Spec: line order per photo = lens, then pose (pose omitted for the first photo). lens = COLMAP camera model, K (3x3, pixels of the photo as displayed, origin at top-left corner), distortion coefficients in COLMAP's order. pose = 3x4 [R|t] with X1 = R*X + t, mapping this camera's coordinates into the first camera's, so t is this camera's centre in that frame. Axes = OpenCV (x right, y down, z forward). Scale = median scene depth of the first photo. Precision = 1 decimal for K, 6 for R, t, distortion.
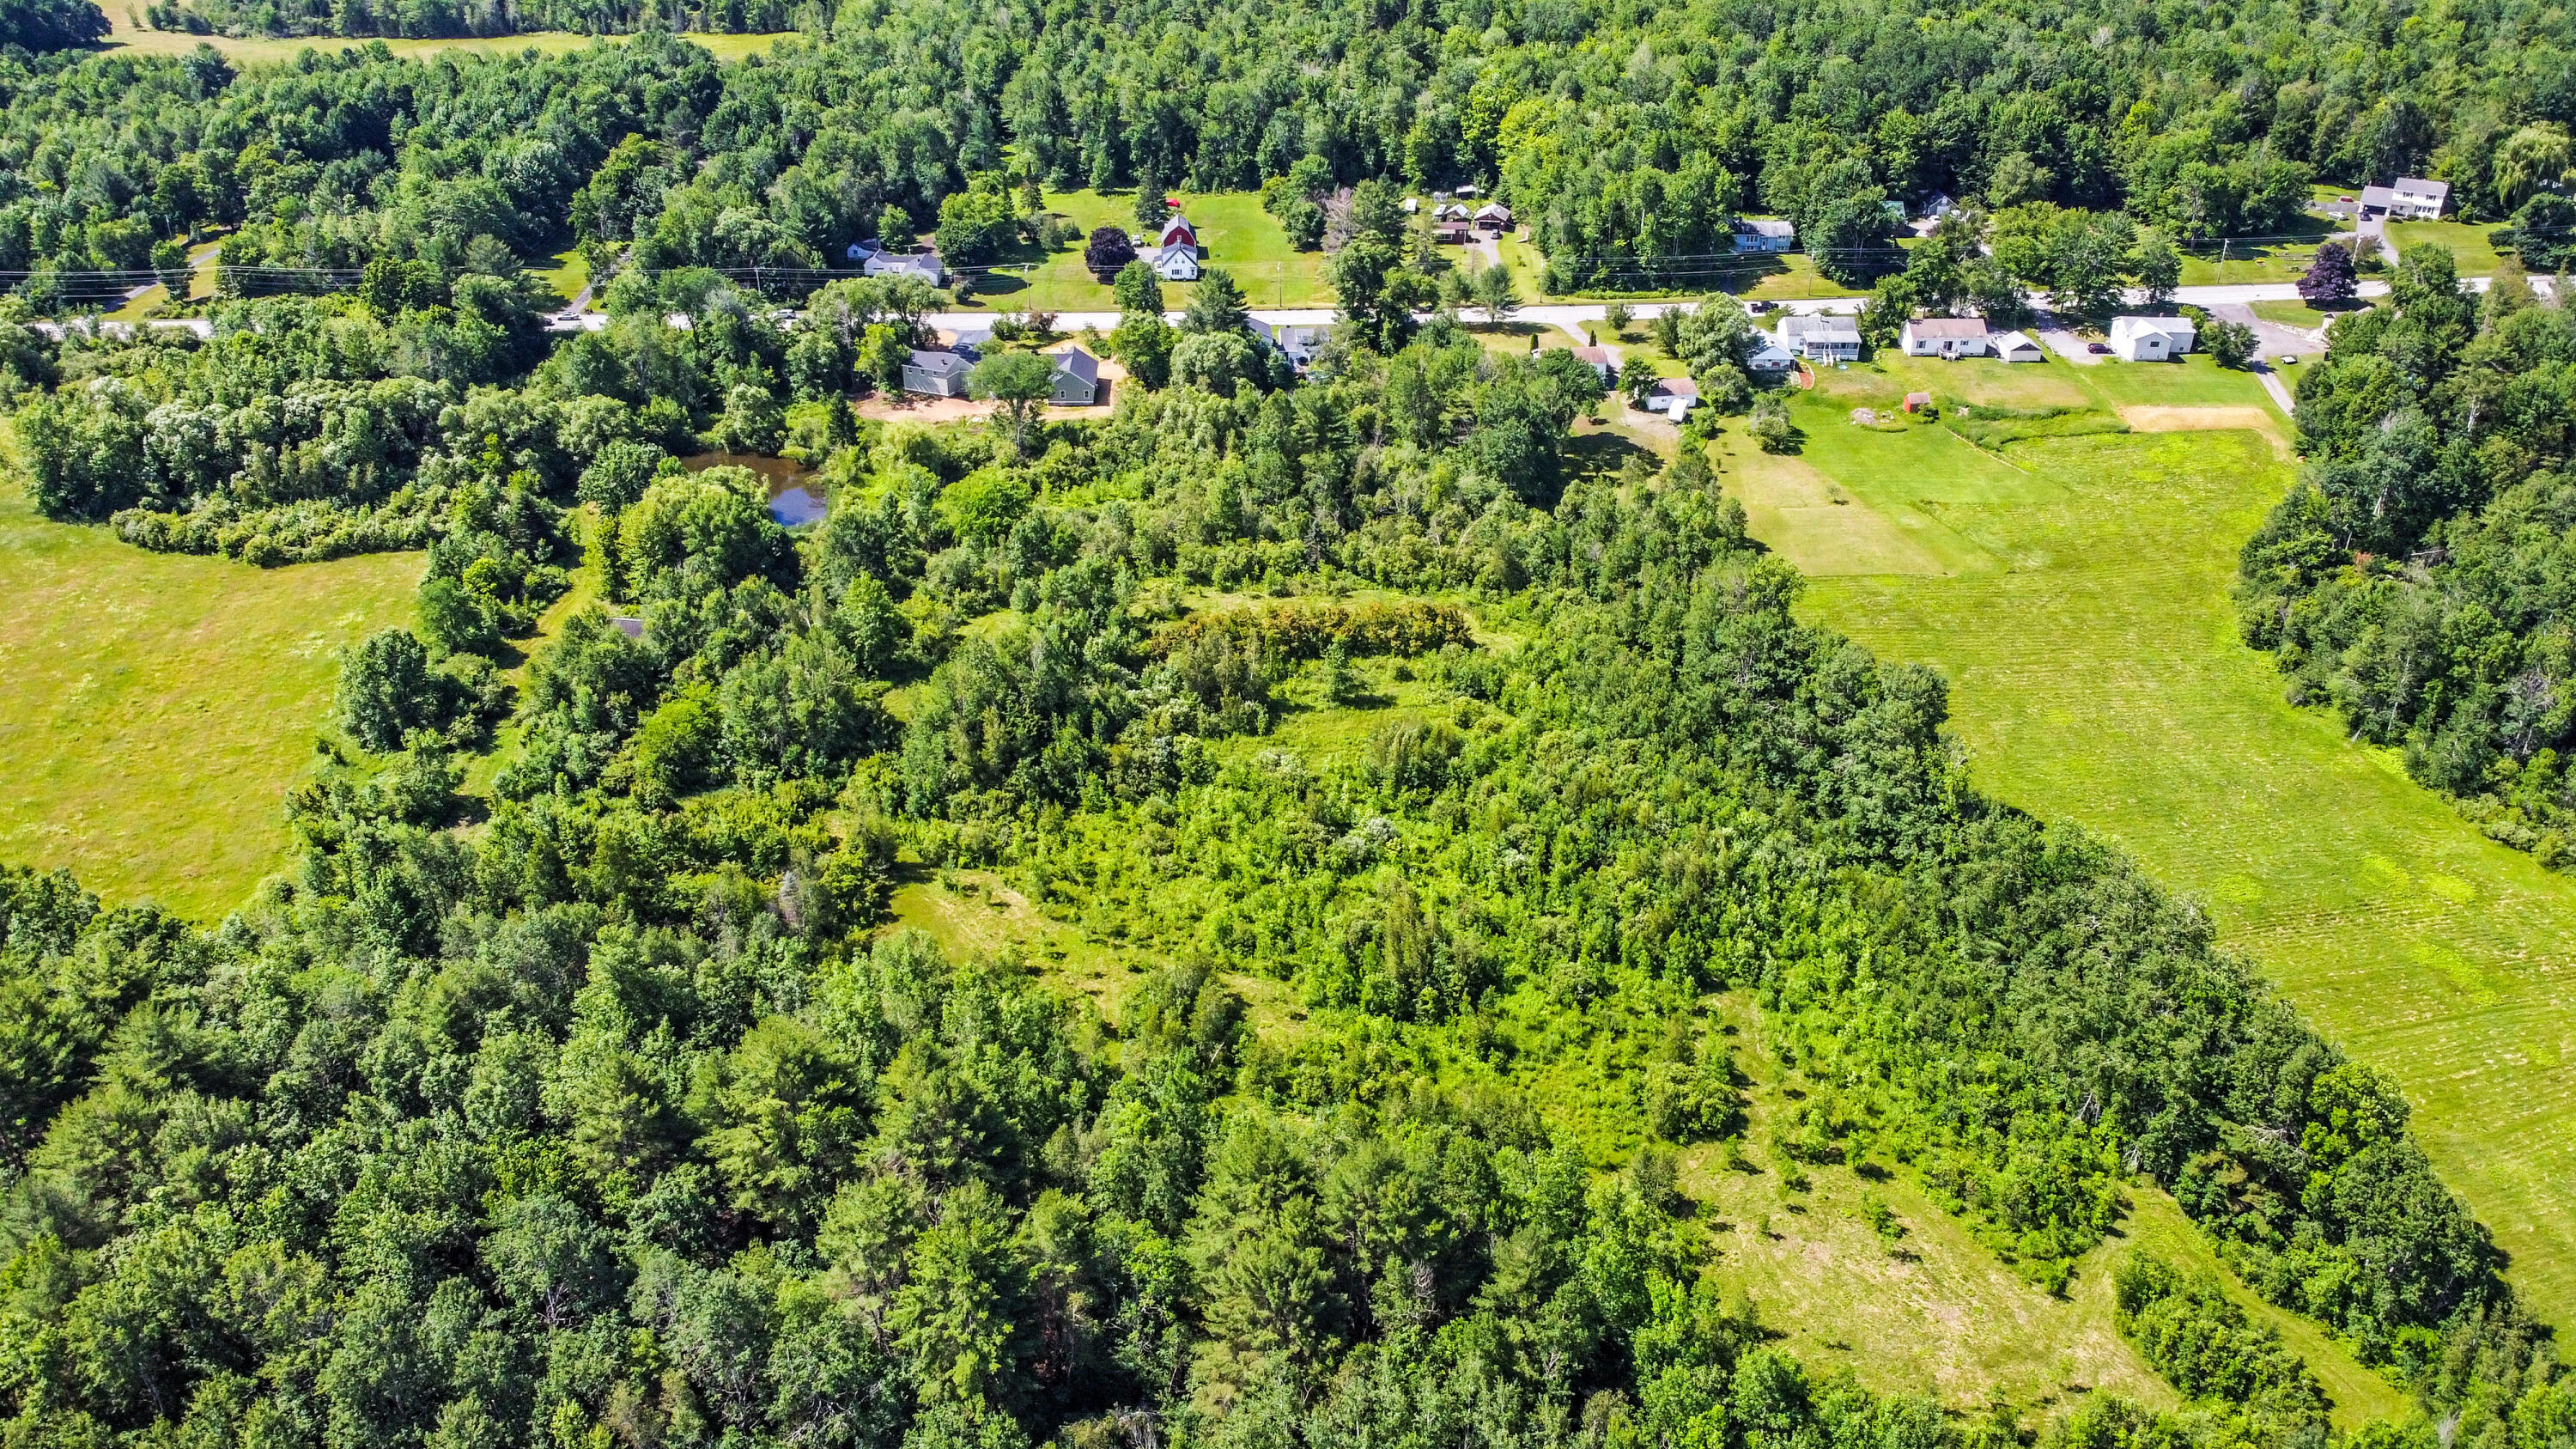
lens RADIAL K [[1942.4, 0, 1279.9], [0, 1942.4, 721.6], [0, 0, 1]] dist [0.015428, -0.013900]
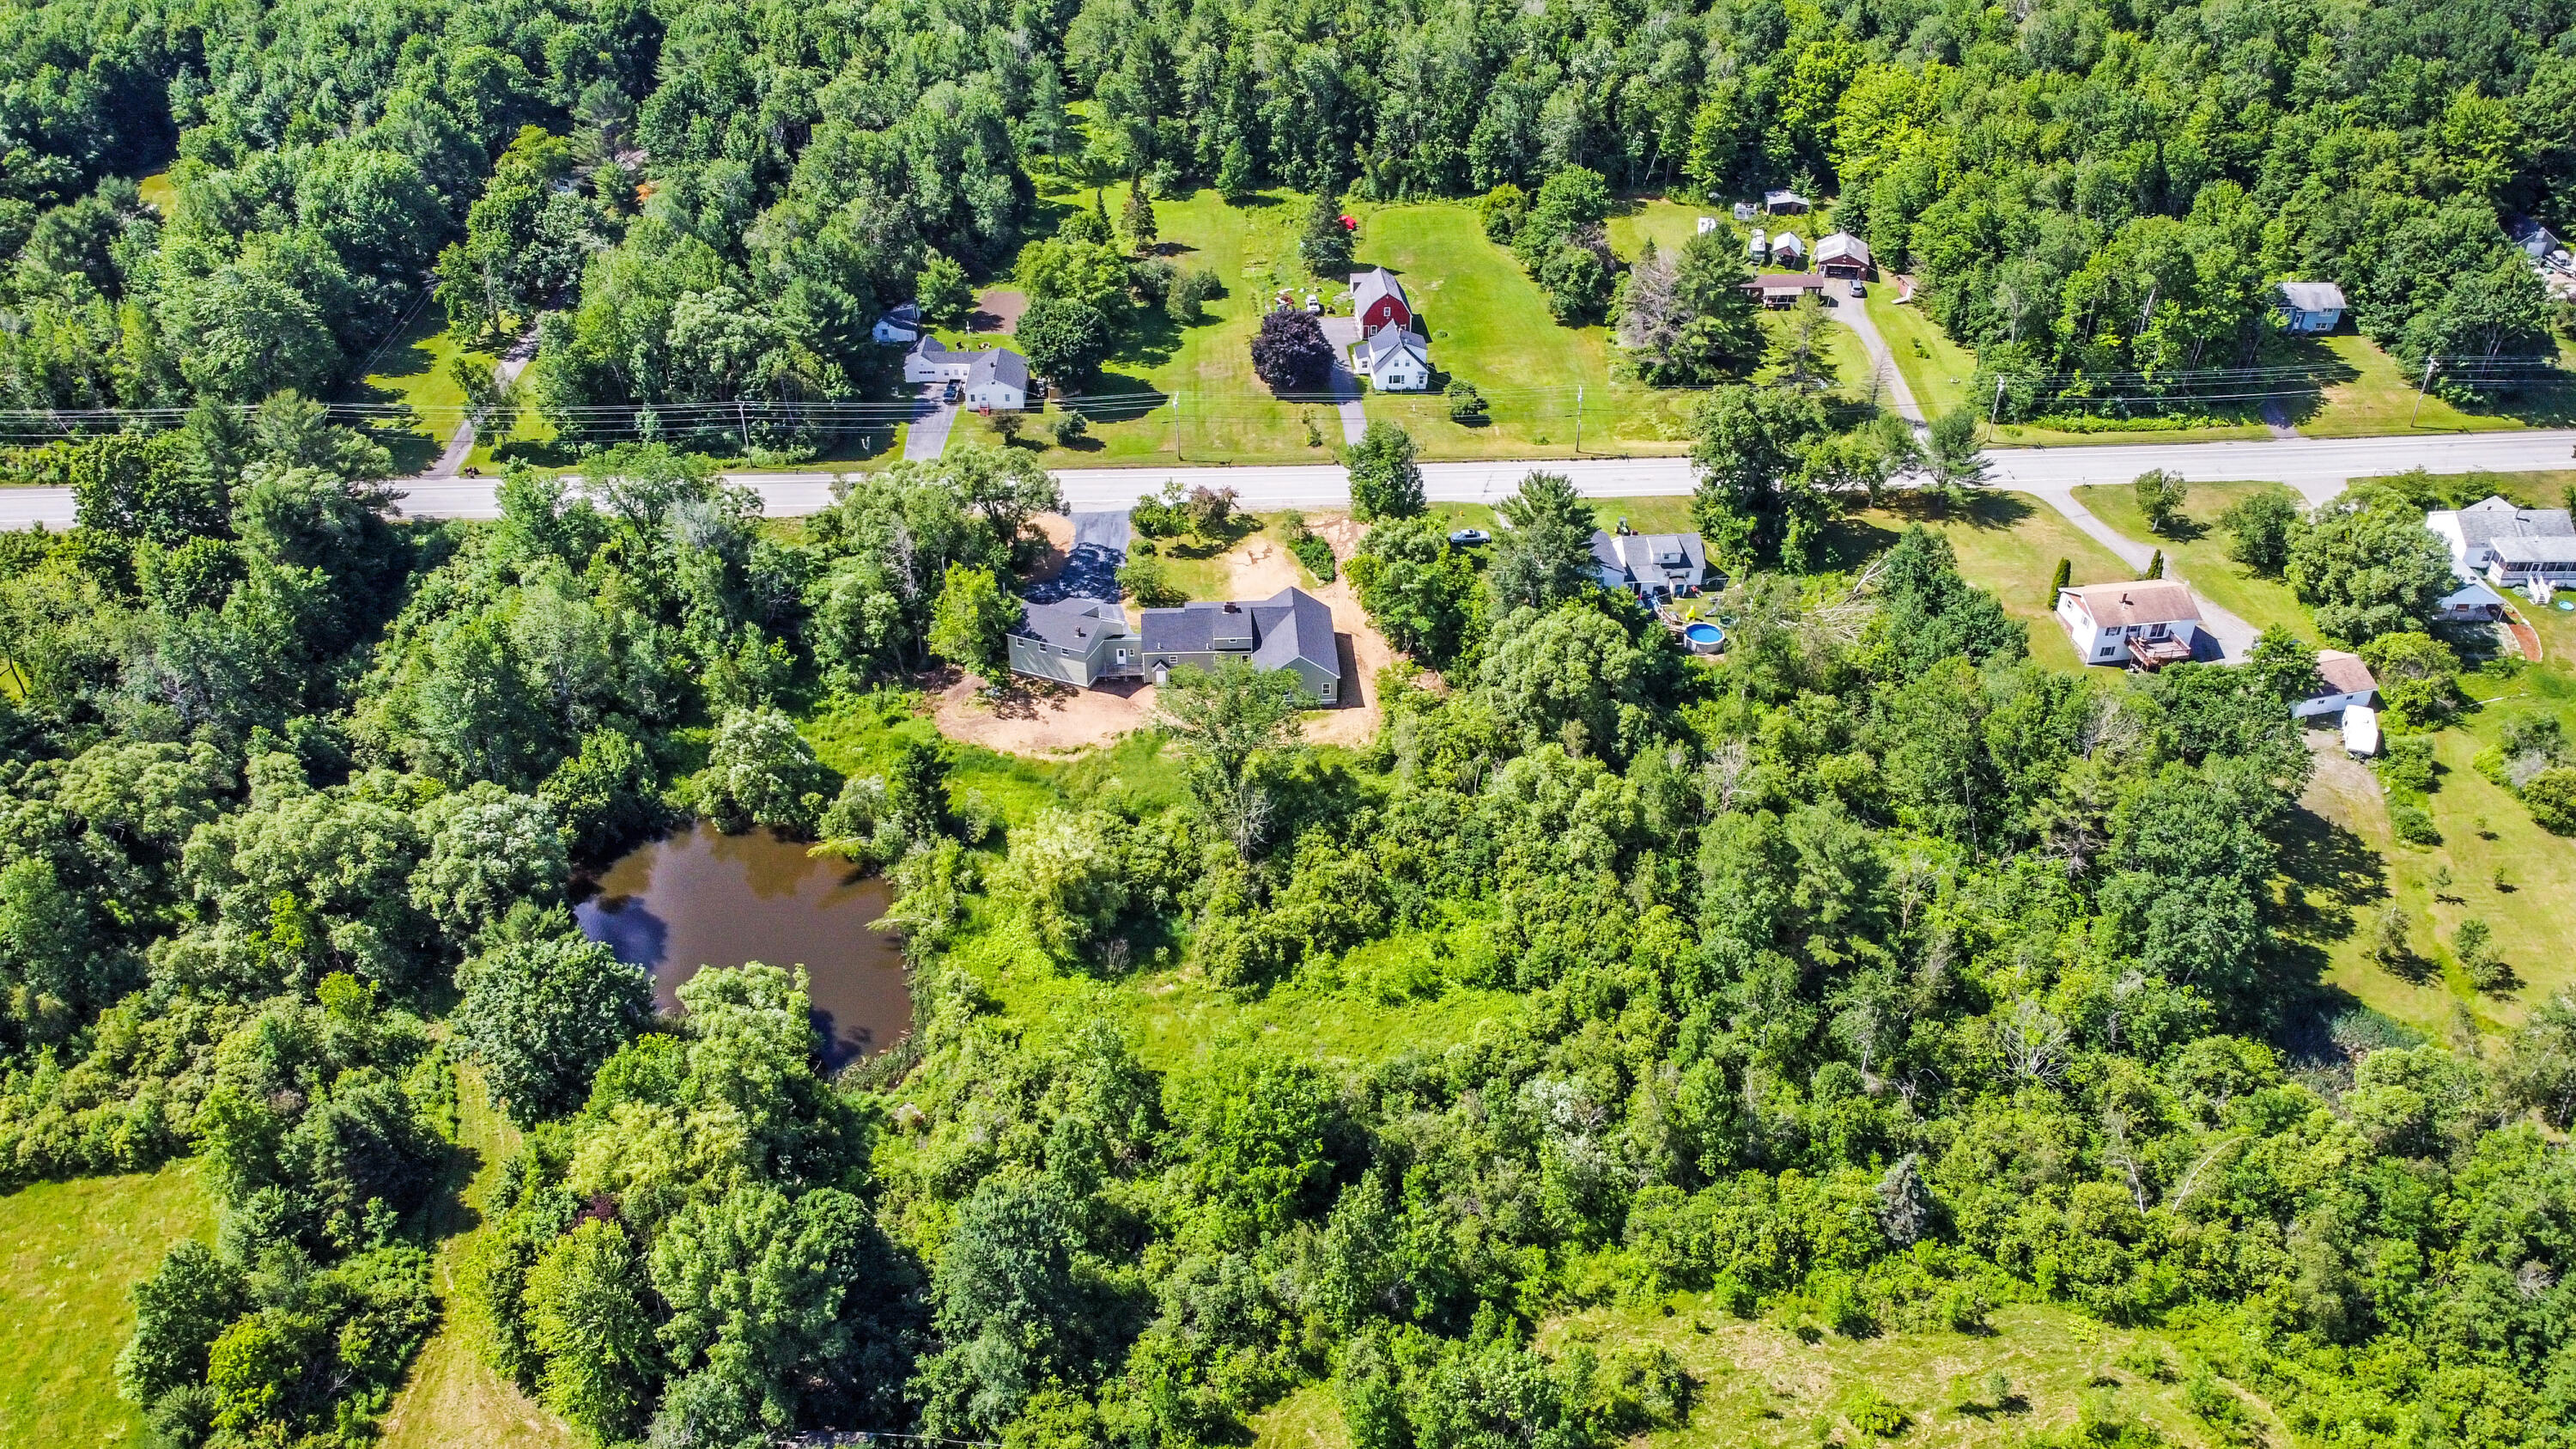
lens RADIAL K [[1942.4, 0, 1299.0], [0, 1942.4, 724.4], [0, 0, 1]] dist [0.015428, -0.013900]
pose [[0.999407, -0.018961, 0.028754, -0.100474], [0.015733, 0.993961, 0.108599, -0.178395], [-0.030639, -0.108082, 0.993670, 0.332832]]
